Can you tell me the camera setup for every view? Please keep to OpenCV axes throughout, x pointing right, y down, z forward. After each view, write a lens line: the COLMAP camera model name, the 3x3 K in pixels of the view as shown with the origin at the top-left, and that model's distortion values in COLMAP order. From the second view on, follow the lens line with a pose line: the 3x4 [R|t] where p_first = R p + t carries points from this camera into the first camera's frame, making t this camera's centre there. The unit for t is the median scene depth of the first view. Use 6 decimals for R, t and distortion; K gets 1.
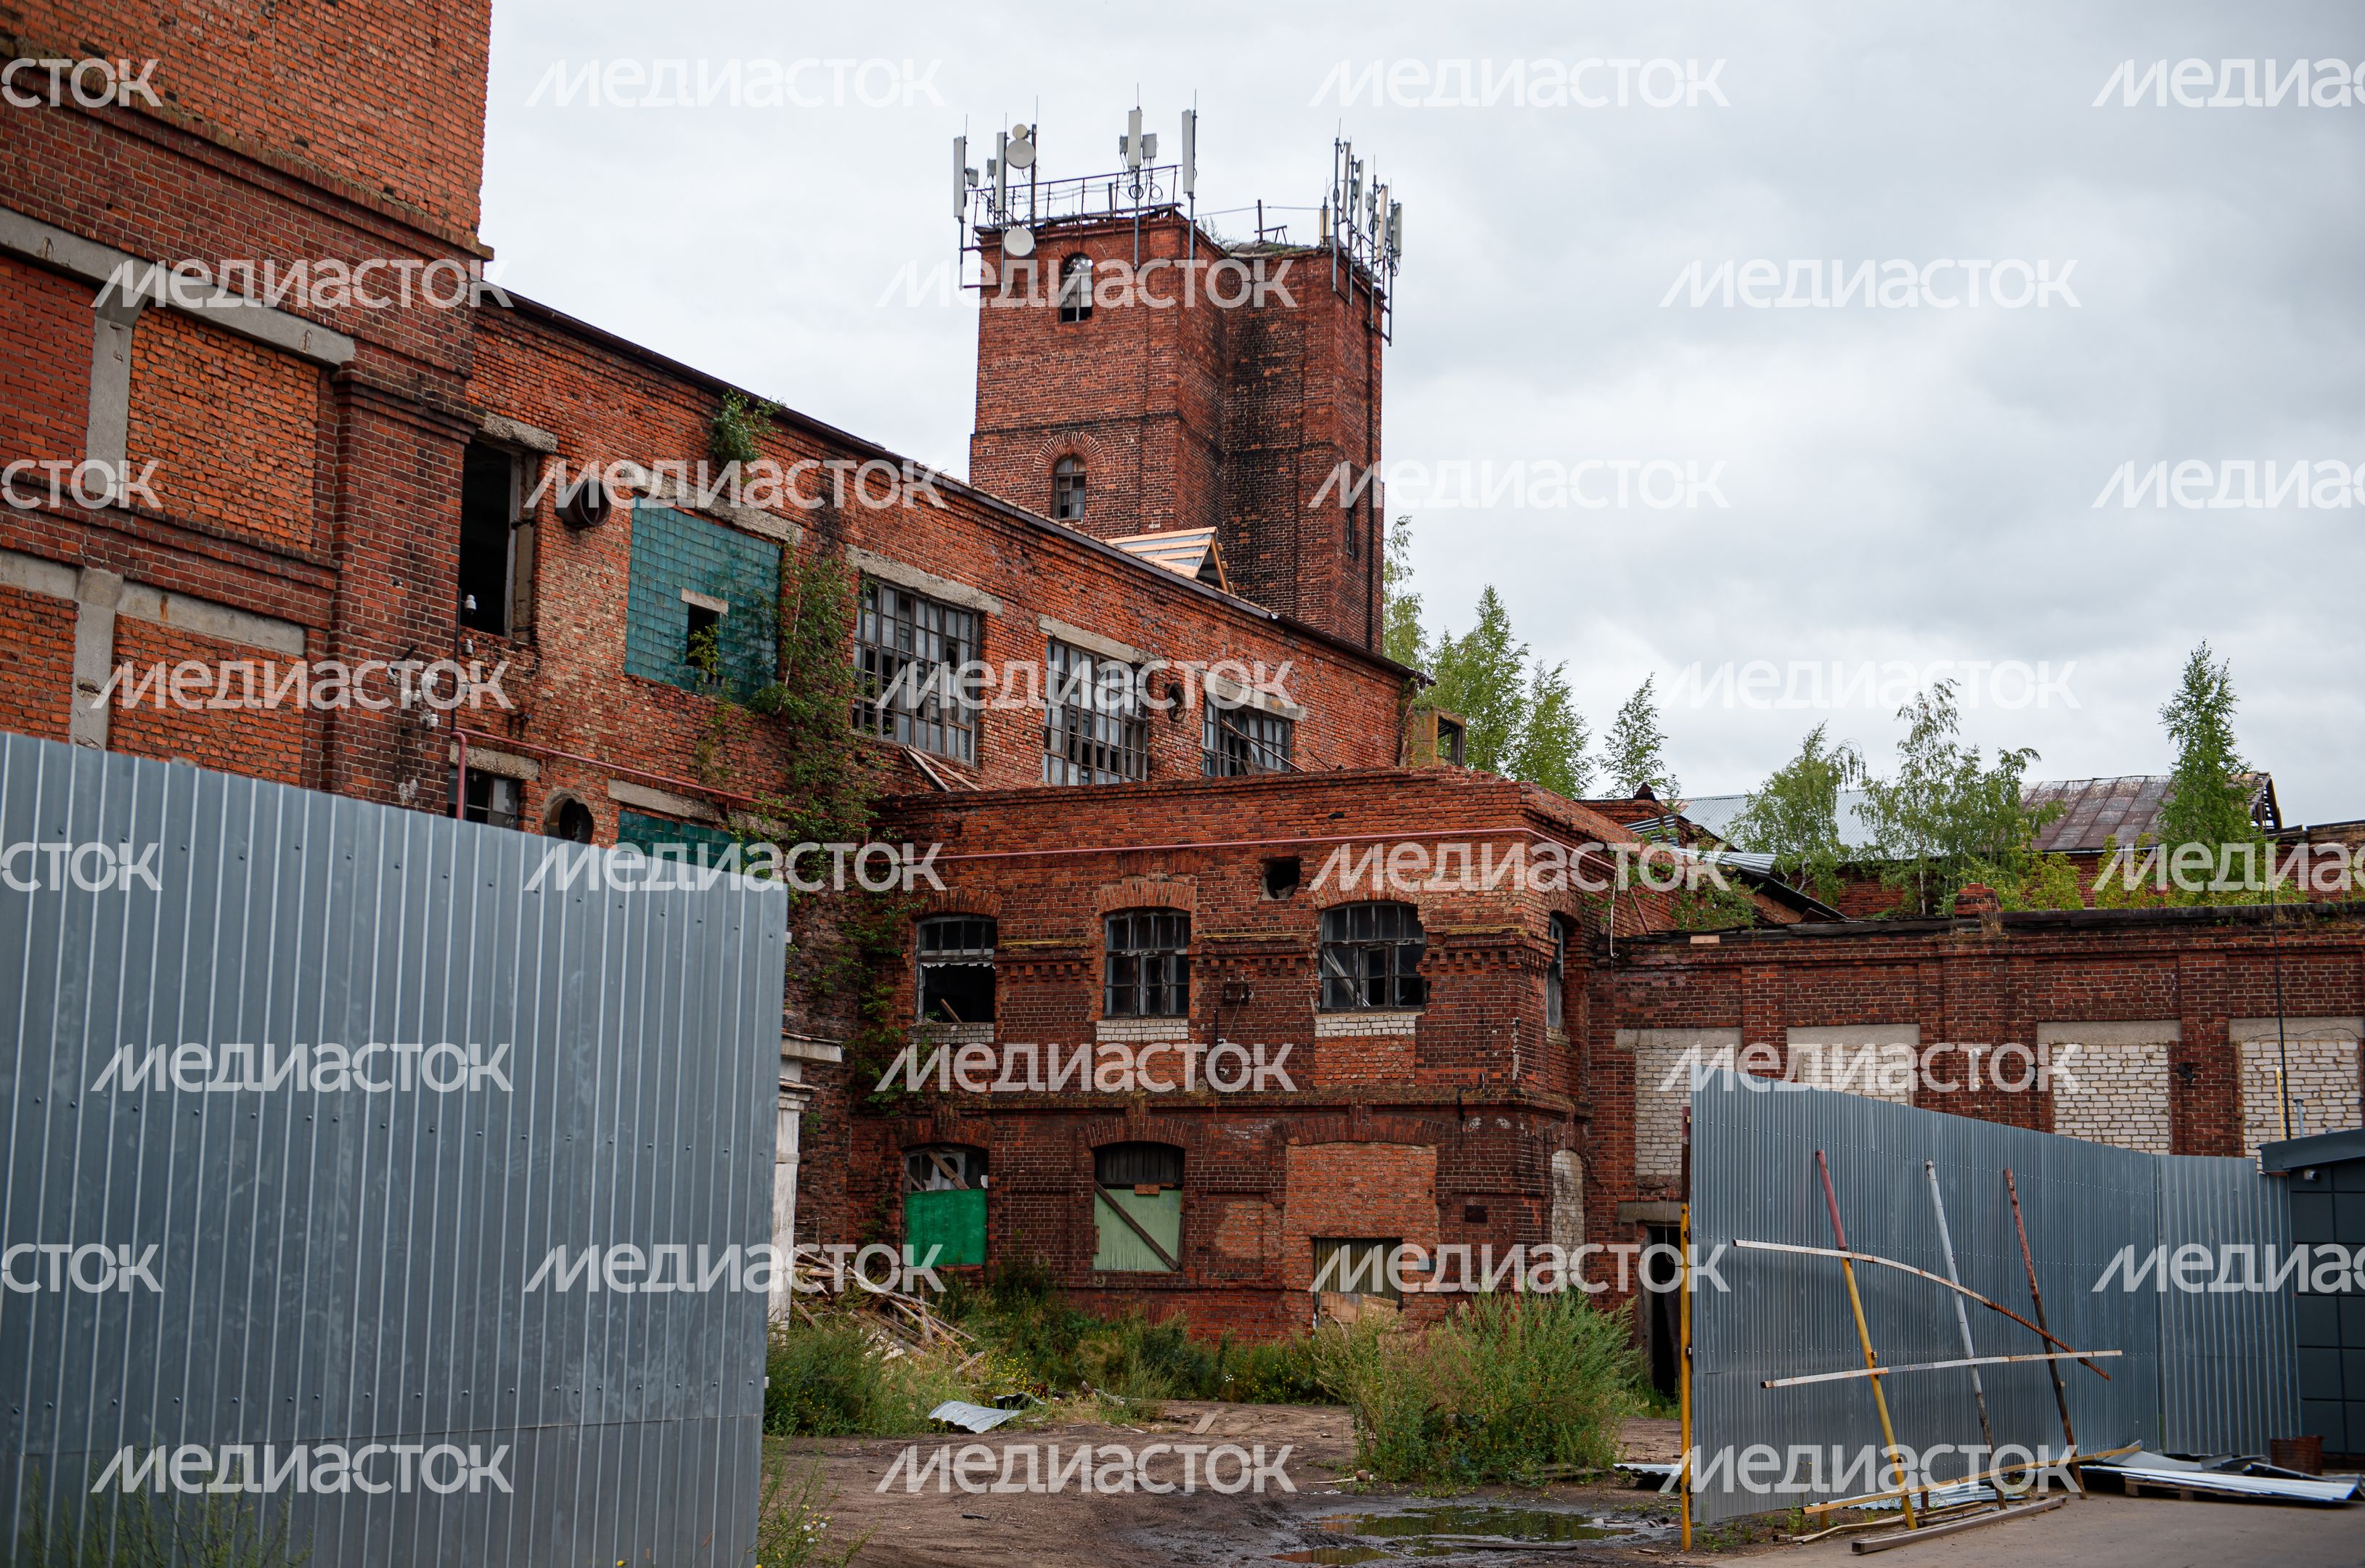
lens RADIAL K [[3370.4, 0, 1180.4], [0, 3370.4, 780.5], [0, 0, 1]] dist [0.137338, 0.000000]
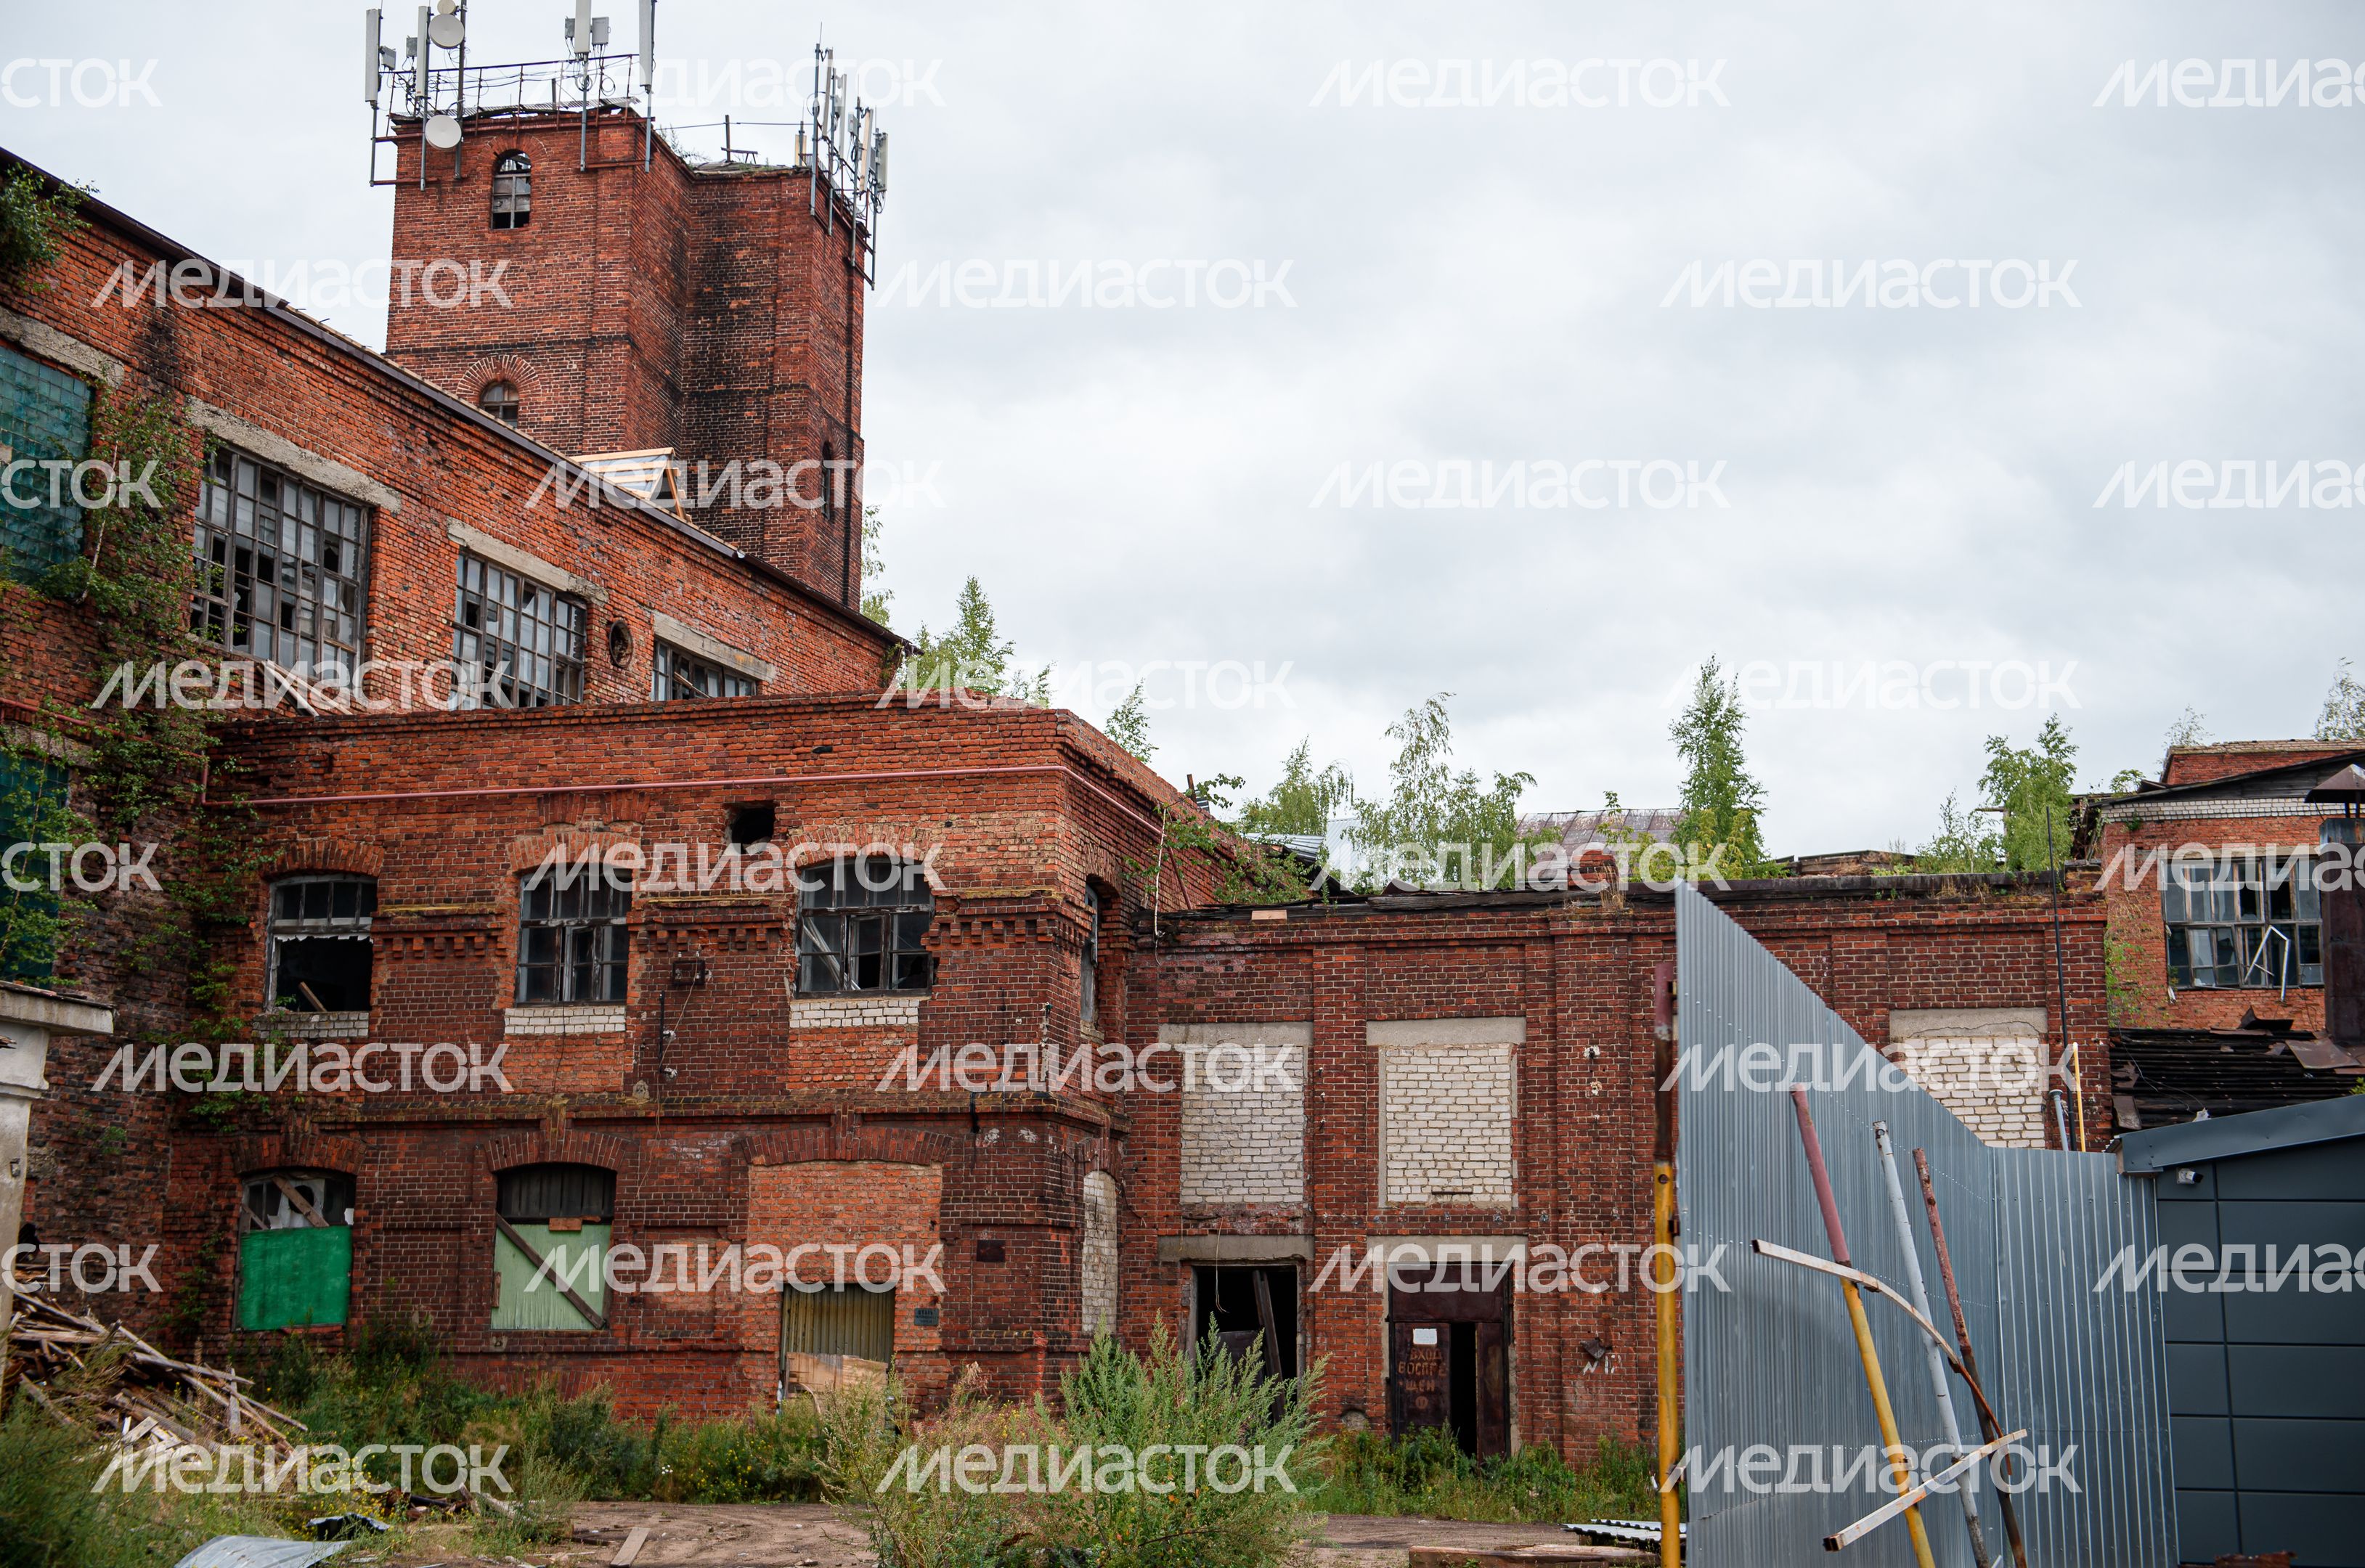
lens RADIAL K [[3200.2, 0, 1188.8], [0, 3200.2, 782.2], [0, 0, 1]] dist [0.129389, 0.000000]
pose [[0.984794, 0.022710, 0.172238, 0.001290], [-0.018486, 0.999489, -0.026089, 0.034964], [-0.172743, 0.022508, 0.984710, 0.234357]]
